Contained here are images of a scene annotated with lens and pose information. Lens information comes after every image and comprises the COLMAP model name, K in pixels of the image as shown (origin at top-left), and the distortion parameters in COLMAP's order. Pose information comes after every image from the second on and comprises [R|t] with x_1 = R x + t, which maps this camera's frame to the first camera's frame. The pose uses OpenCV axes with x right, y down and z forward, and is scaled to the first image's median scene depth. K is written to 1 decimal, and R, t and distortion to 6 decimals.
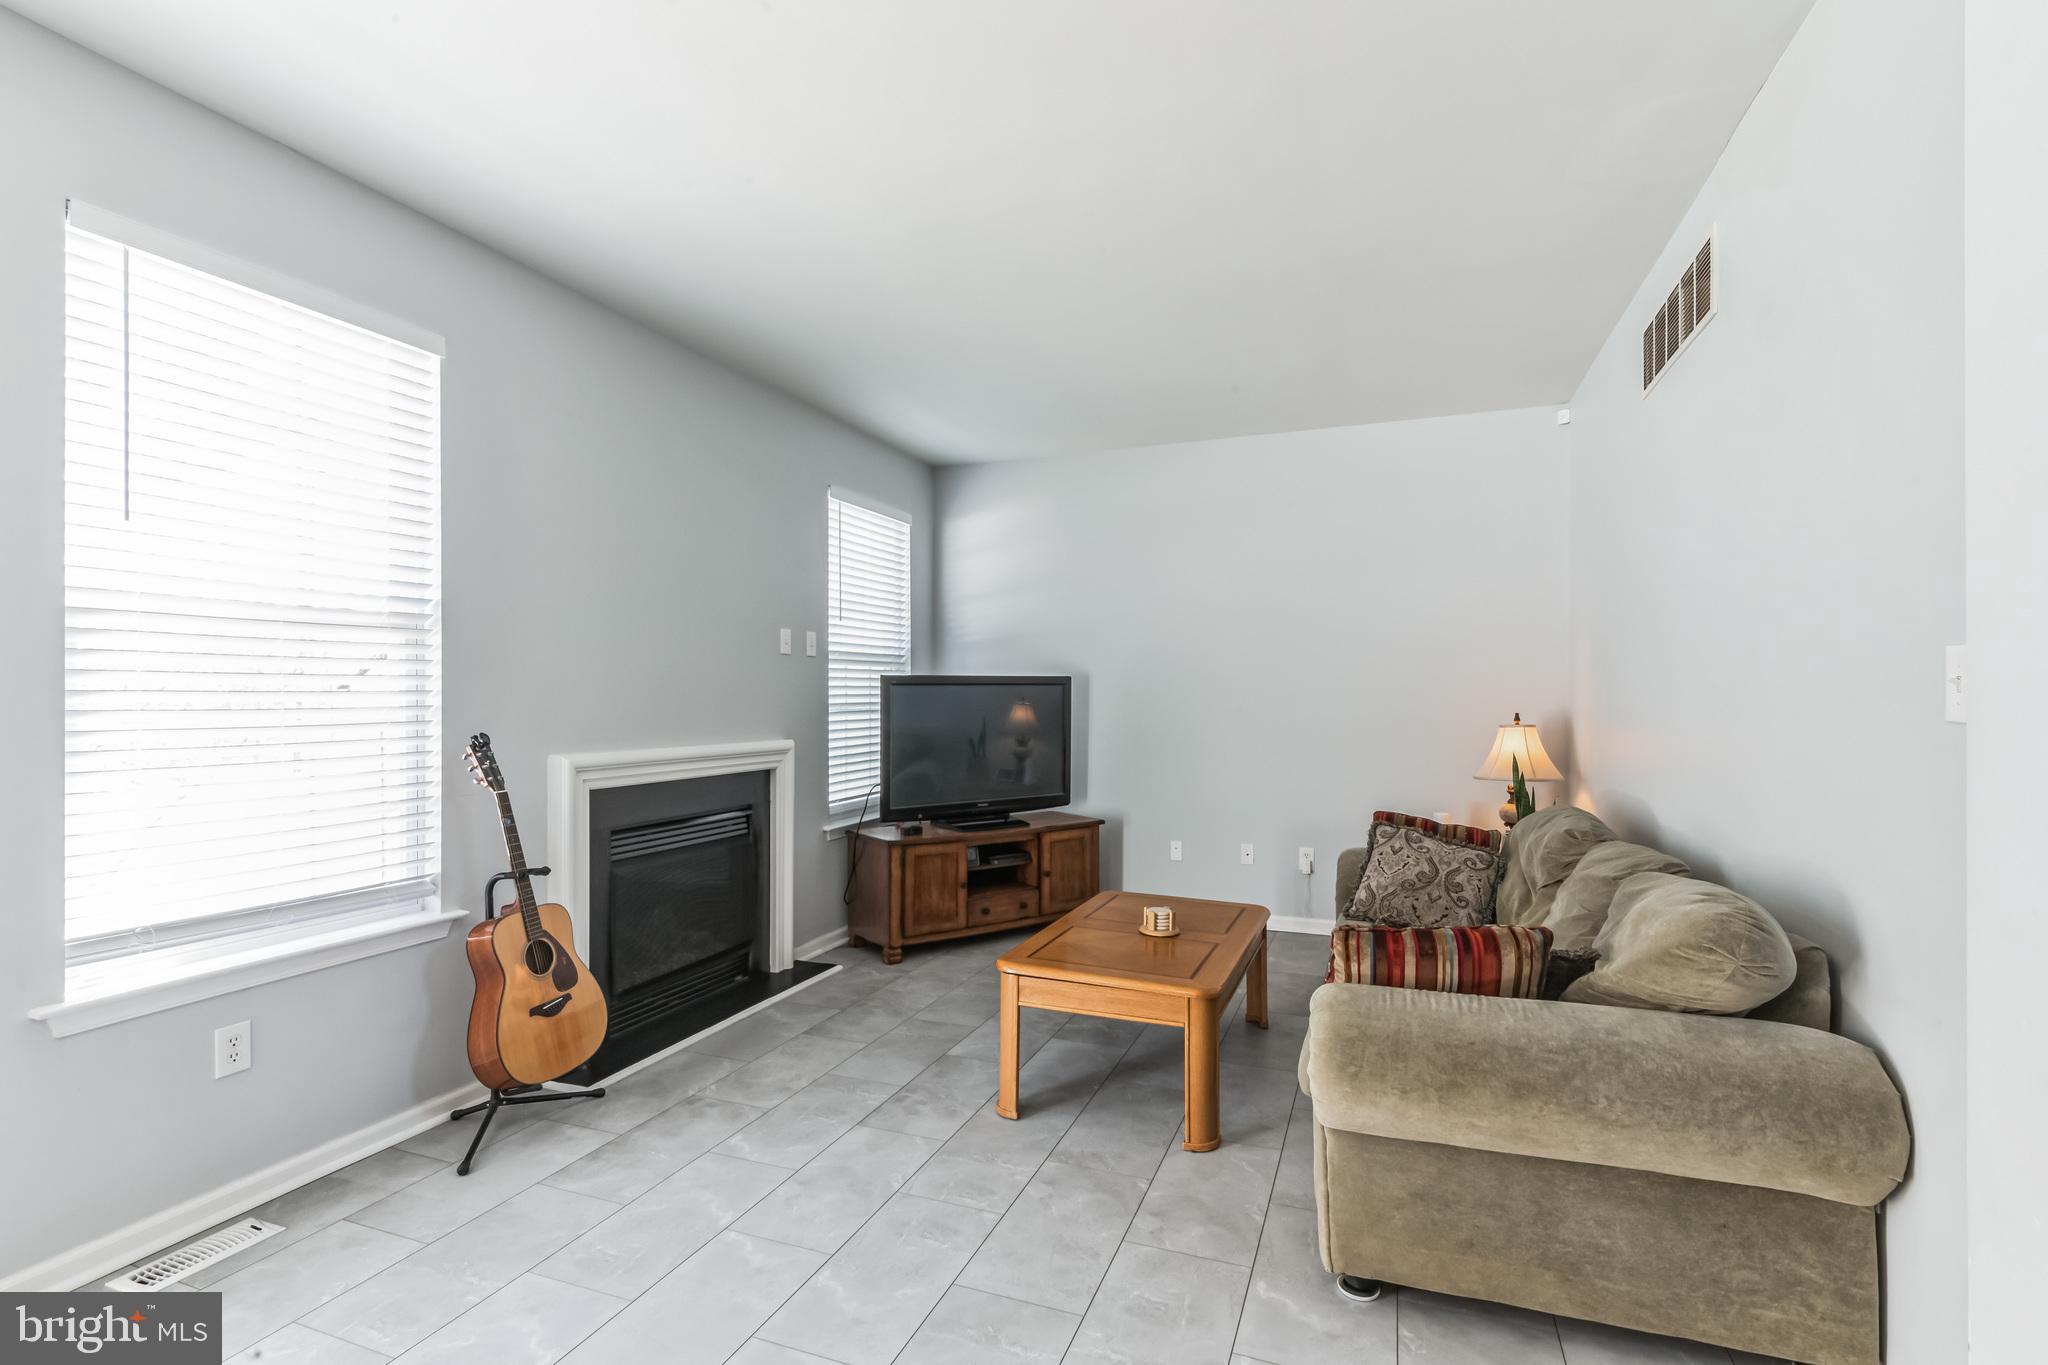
lens RADIAL K [[962.8, 0, 1030.2], [0, 962.8, 695.2], [0, 0, 1]] dist [0.005947, -0.004334]
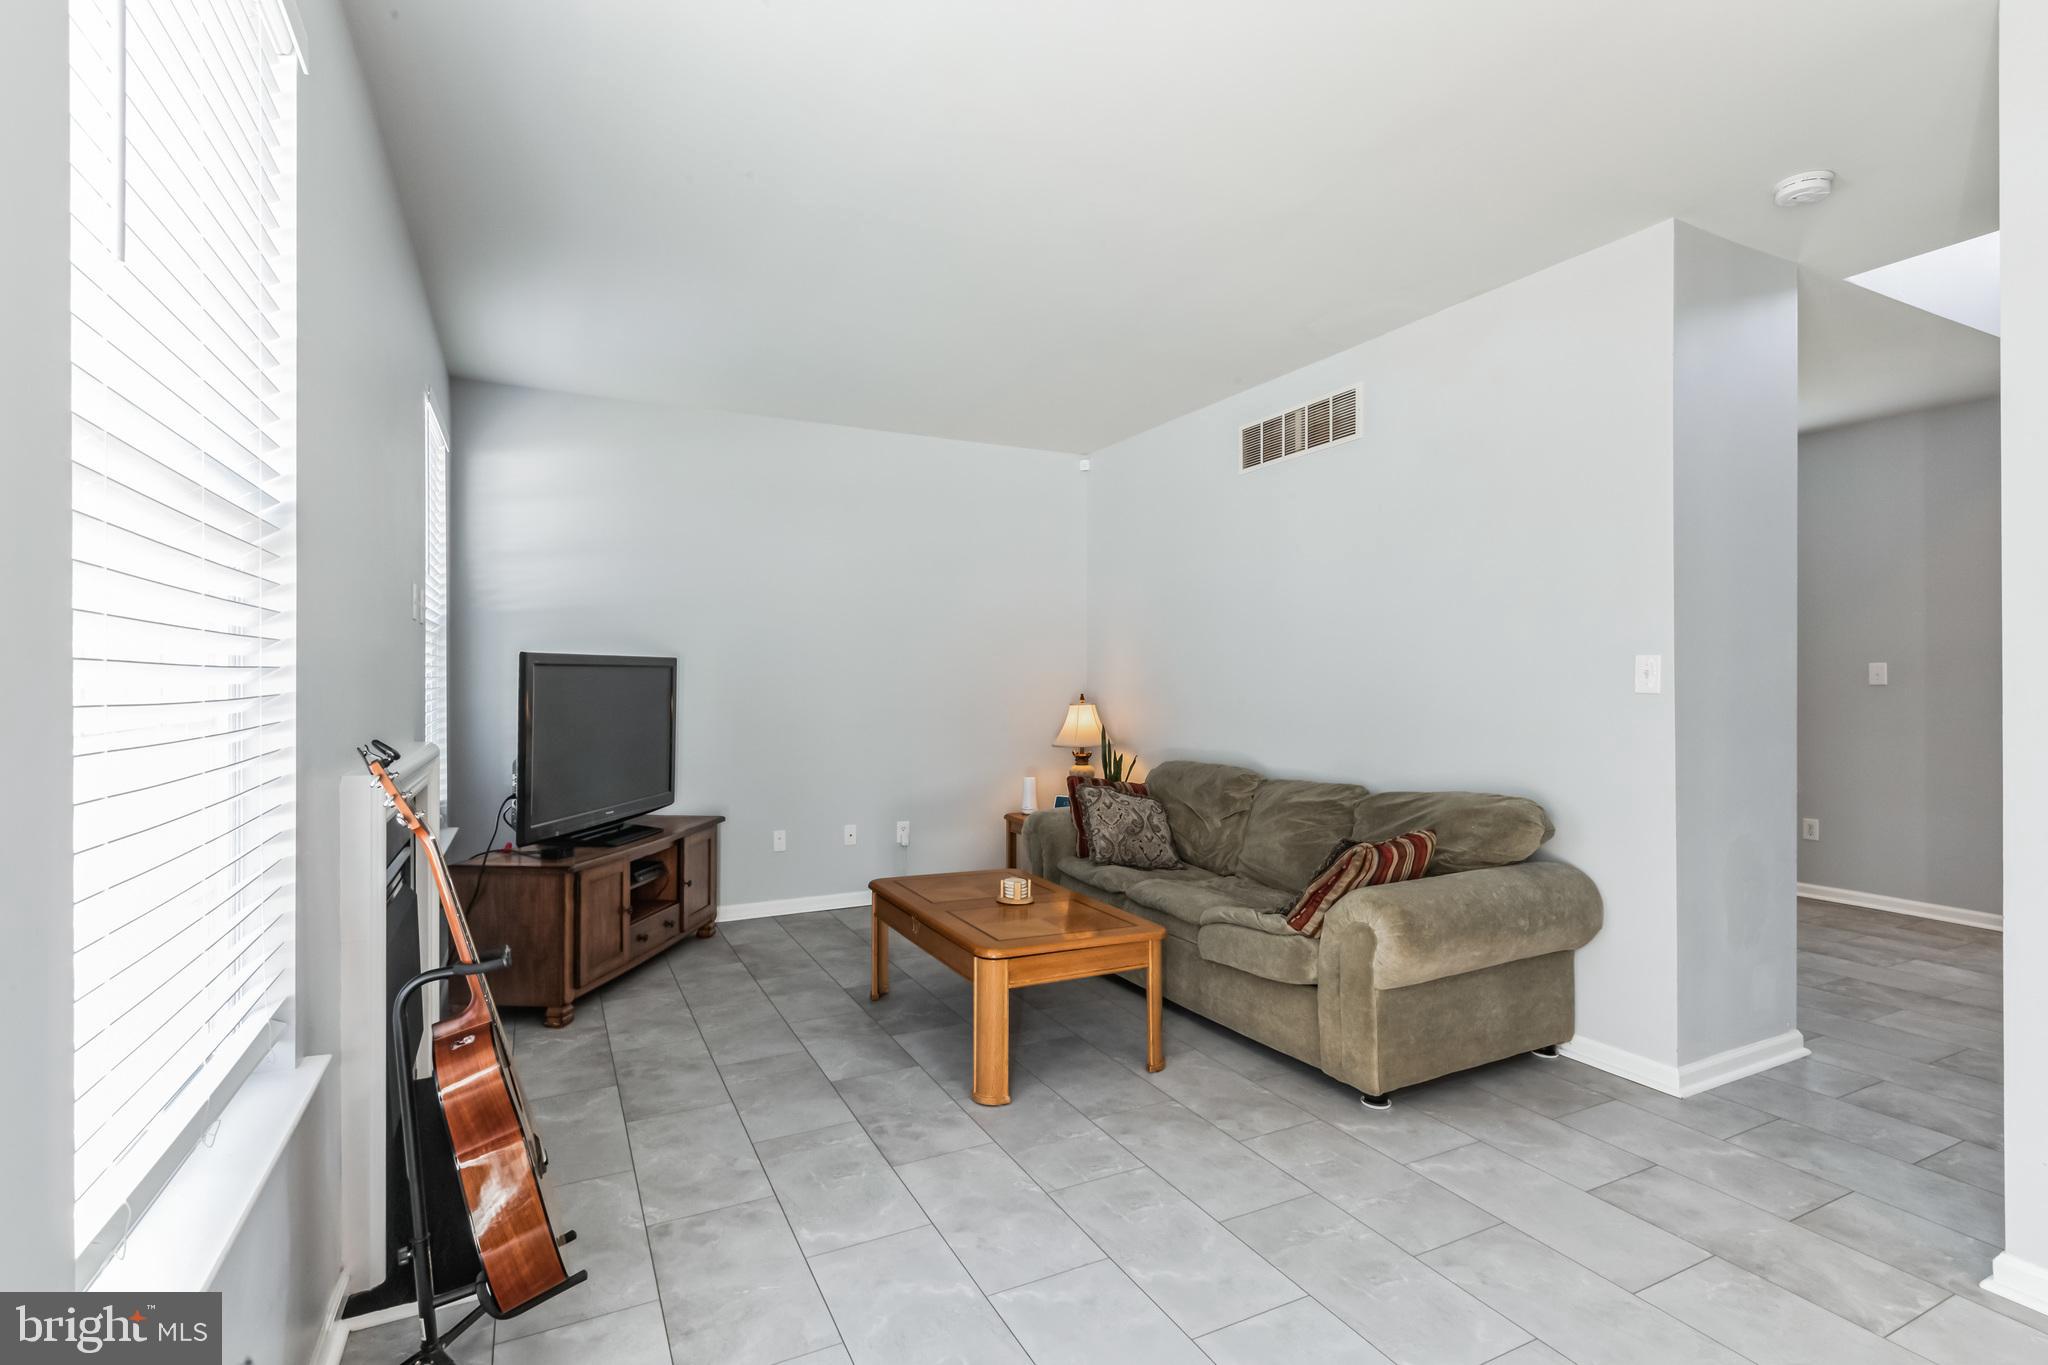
lens RADIAL K [[962.8, 0, 1032.6], [0, 962.8, 671.5], [0, 0, 1]] dist [0.005947, -0.004334]
pose [[0.668518, 0.007141, 0.743662, -0.643057], [0.001338, 0.999941, -0.010804, 0.003509], [-0.743695, 0.008217, 0.668469, 0.268899]]
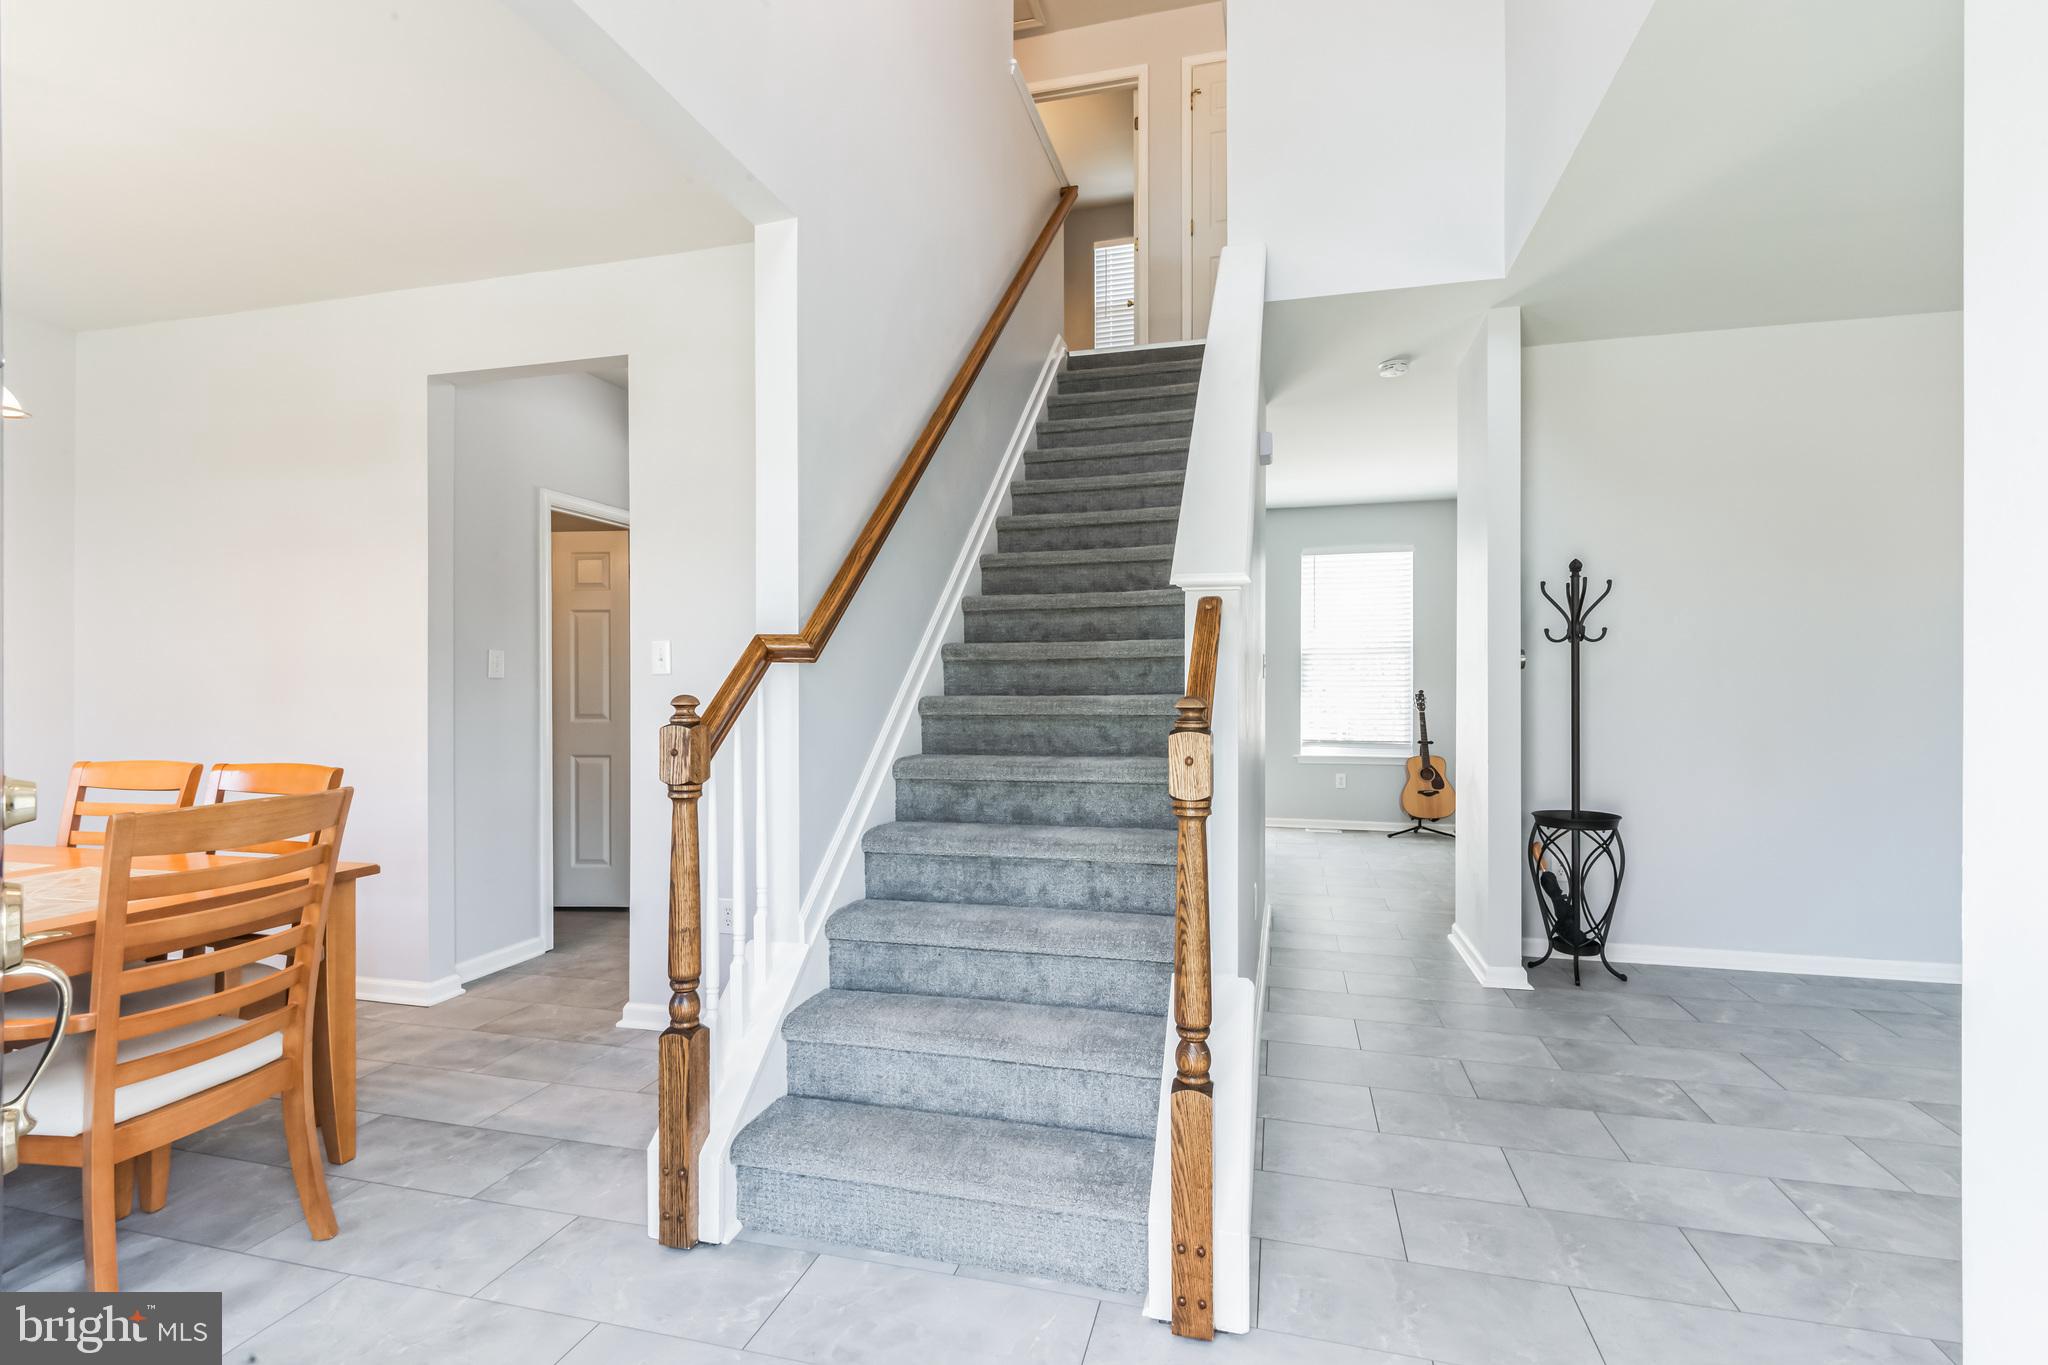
lens RADIAL K [[962.8, 0, 1023.6], [0, 962.8, 686.0], [0, 0, 1]] dist [0.005947, -0.004334]
pose [[0.101830, 0.000500, -0.994802, 2.067984], [-0.001336, 0.999999, 0.000366, 0.027851], [0.994801, 0.001292, 0.101830, -0.392571]]
